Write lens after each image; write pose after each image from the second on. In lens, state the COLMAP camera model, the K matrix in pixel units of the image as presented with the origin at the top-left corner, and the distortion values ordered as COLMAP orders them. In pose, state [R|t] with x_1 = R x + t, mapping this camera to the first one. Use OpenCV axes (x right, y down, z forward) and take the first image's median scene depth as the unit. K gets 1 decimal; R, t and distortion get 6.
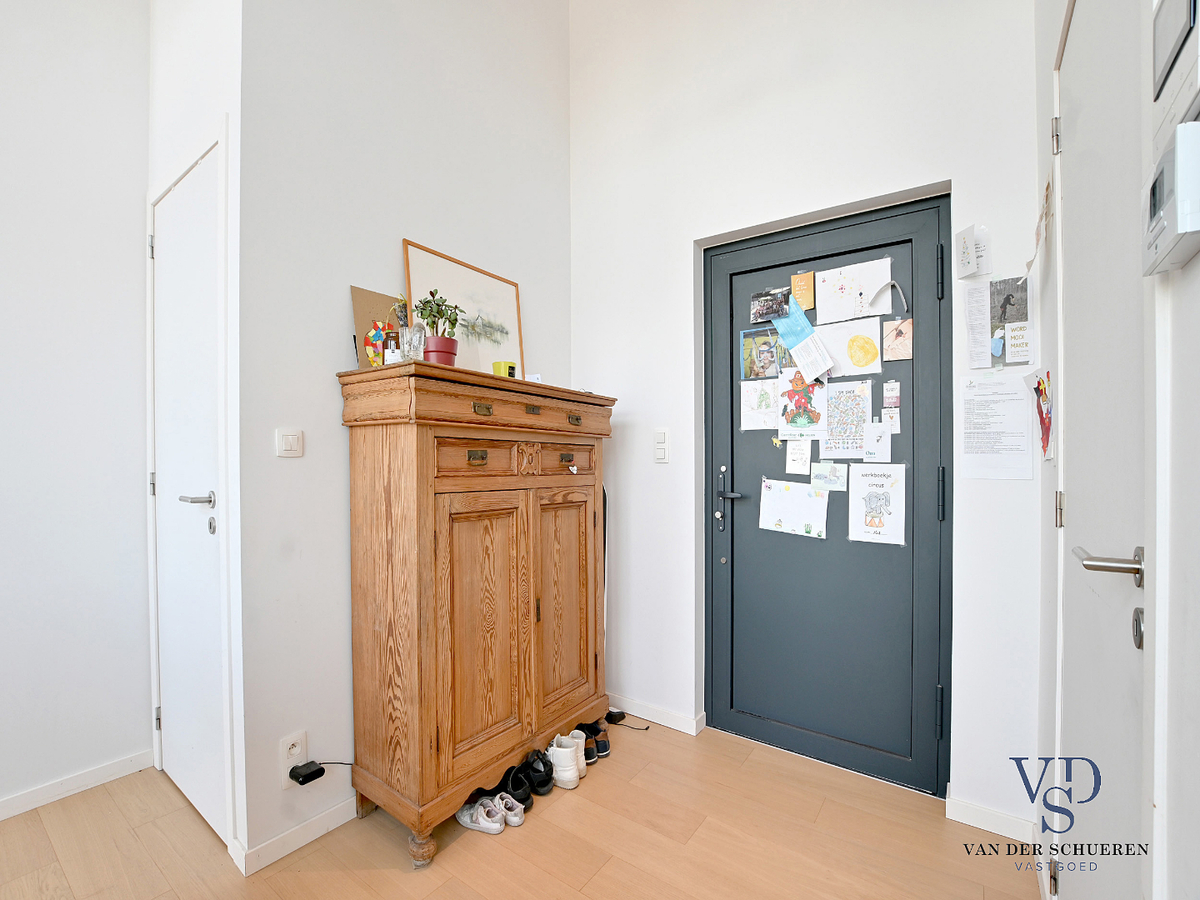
lens RADIAL K [[541.9, 0, 593.5], [0, 541.9, 461.6], [0, 0, 1]] dist [-0.020613, 0.000535]
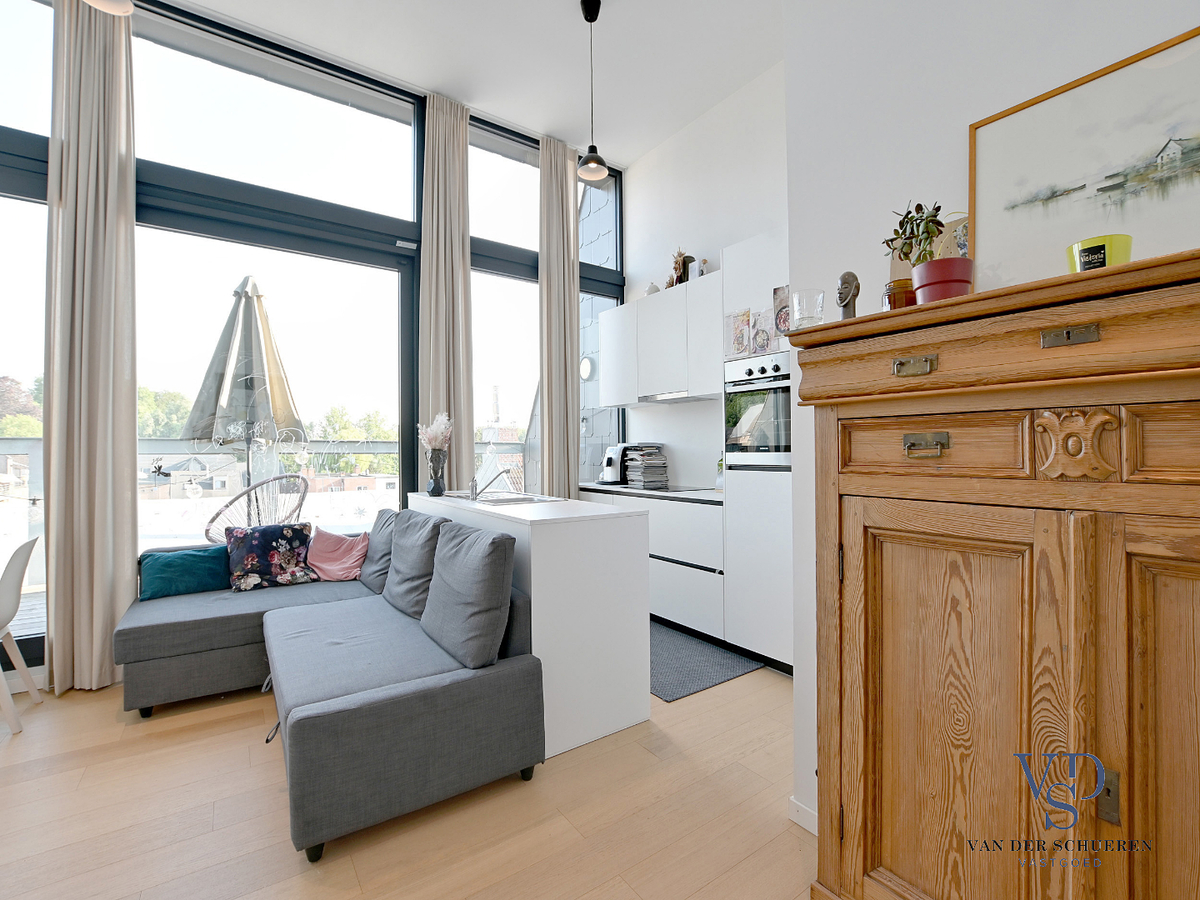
lens RADIAL K [[529.0, 0, 596.4], [0, 529.0, 449.1], [0, 0, 1]] dist [-0.034287, 0.006879]
pose [[-0.329789, -0.005997, -0.944036, 0.429296], [0.003759, 0.999964, -0.007666, 0.000374], [0.944047, -0.006077, -0.329754, 0.776472]]
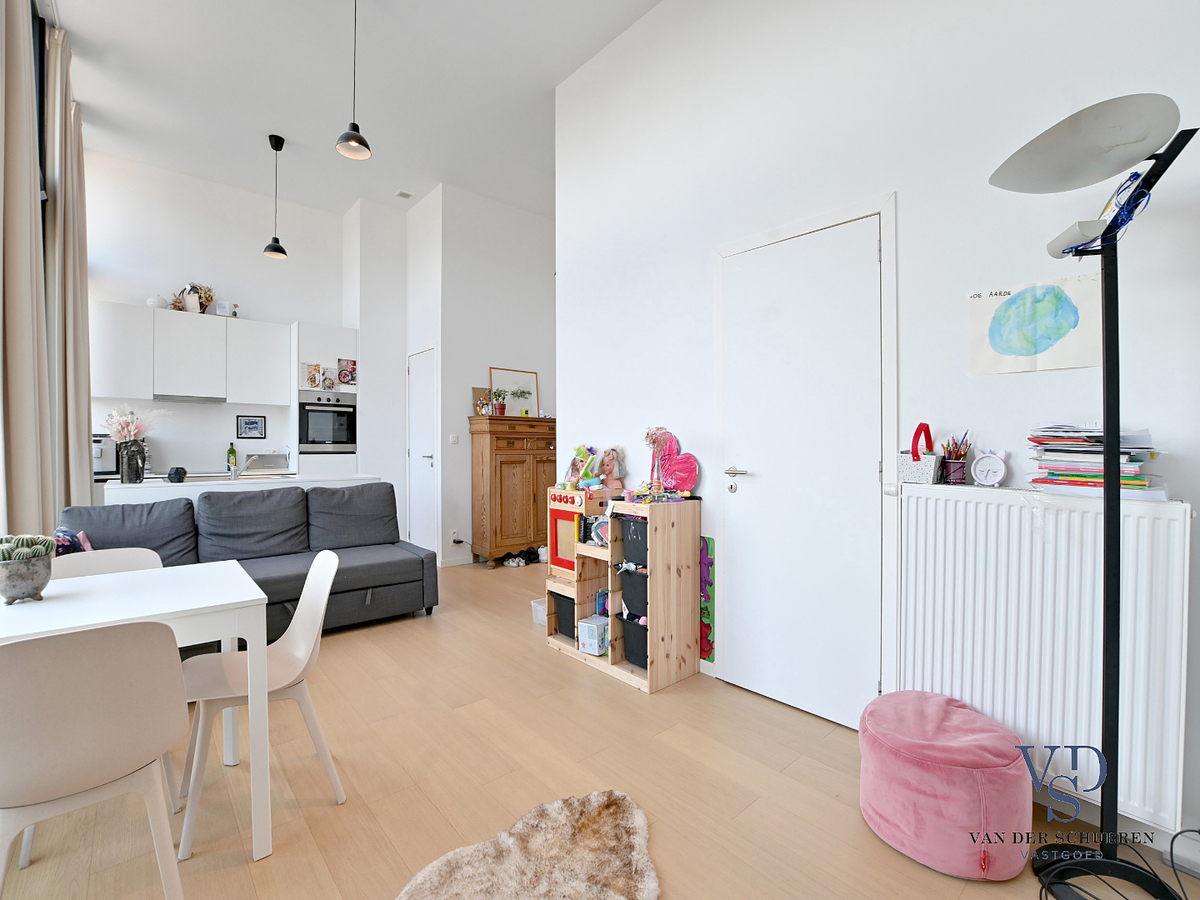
lens RADIAL K [[527.6, 0, 592.0], [0, 527.6, 437.4], [0, 0, 1]] dist [-0.025610, -0.000048]
pose [[0.973662, -0.001562, -0.227989, 0.832195], [-0.001643, 0.999902, -0.013869, -0.000816], [0.227988, 0.013879, 0.973565, -1.633194]]
